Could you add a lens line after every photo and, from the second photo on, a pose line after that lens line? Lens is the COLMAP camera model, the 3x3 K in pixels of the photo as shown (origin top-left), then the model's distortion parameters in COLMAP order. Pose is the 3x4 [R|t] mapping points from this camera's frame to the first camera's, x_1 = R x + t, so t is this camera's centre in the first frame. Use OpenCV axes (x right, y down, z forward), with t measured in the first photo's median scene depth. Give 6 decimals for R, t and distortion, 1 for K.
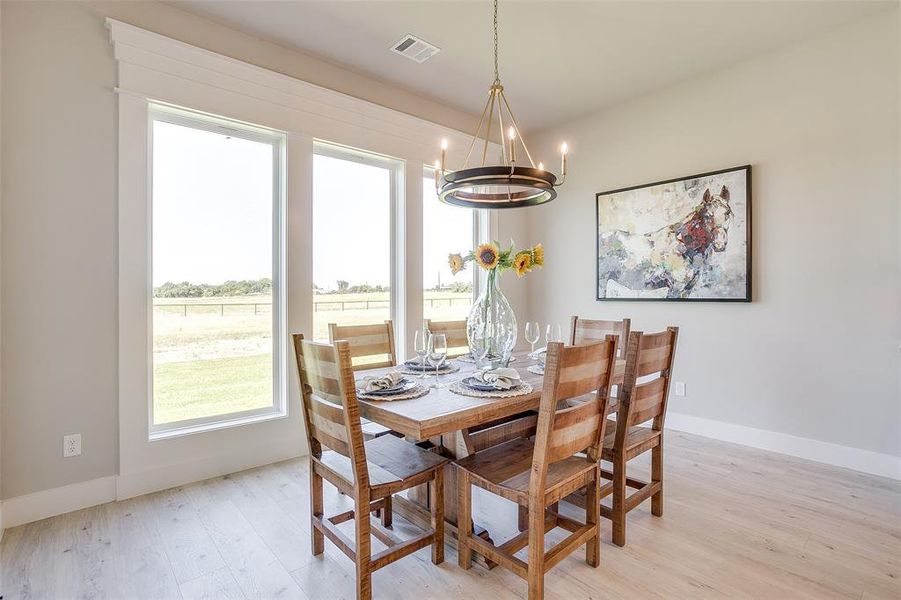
lens RADIAL K [[433.7, 0, 443.9], [0, 433.7, 296.4], [0, 0, 1]] dist [-0.056986, 0.028454]
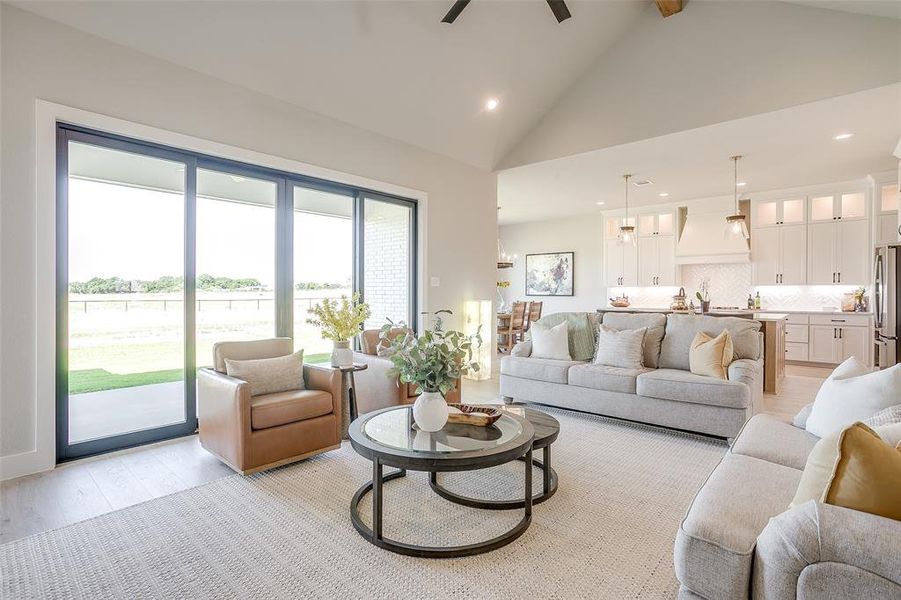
lens RADIAL K [[433.7, 0, 443.9], [0, 433.7, 296.4], [0, 0, 1]] dist [-0.056986, 0.028454]
pose [[0.991655, 0.005227, 0.128812, -0.580983], [-0.005852, 0.999973, 0.004477, 0.007558], [-0.128785, -0.005193, 0.991659, -1.877859]]
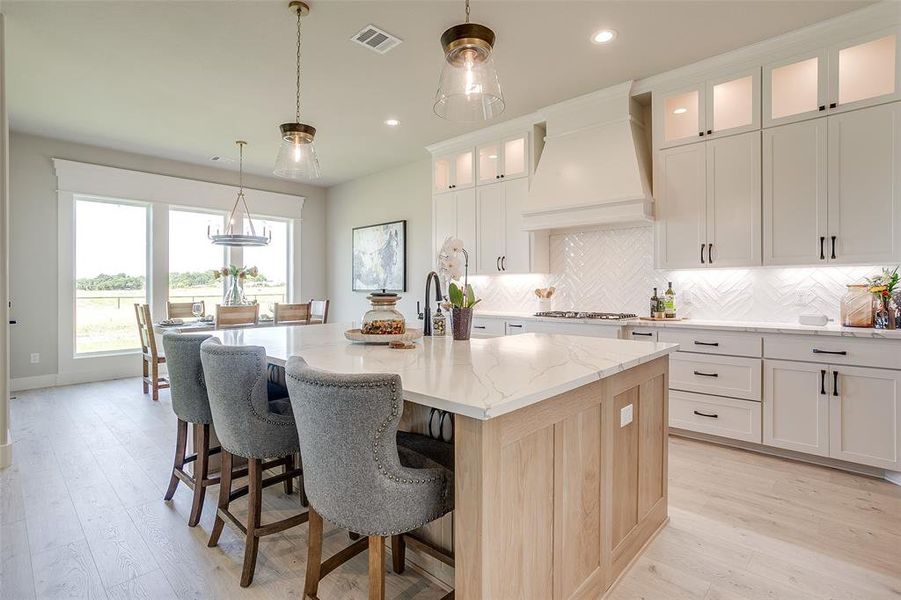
lens RADIAL K [[439.9, 0, 445.4], [0, 439.9, 289.1], [0, 0, 1]] dist [-0.063542, 0.031674]
pose [[0.994928, 0.000525, 0.100586, 0.659251], [-0.000520, 1.000000, -0.000075, 0.000592], [-0.100586, 0.000022, 0.994928, -0.919744]]
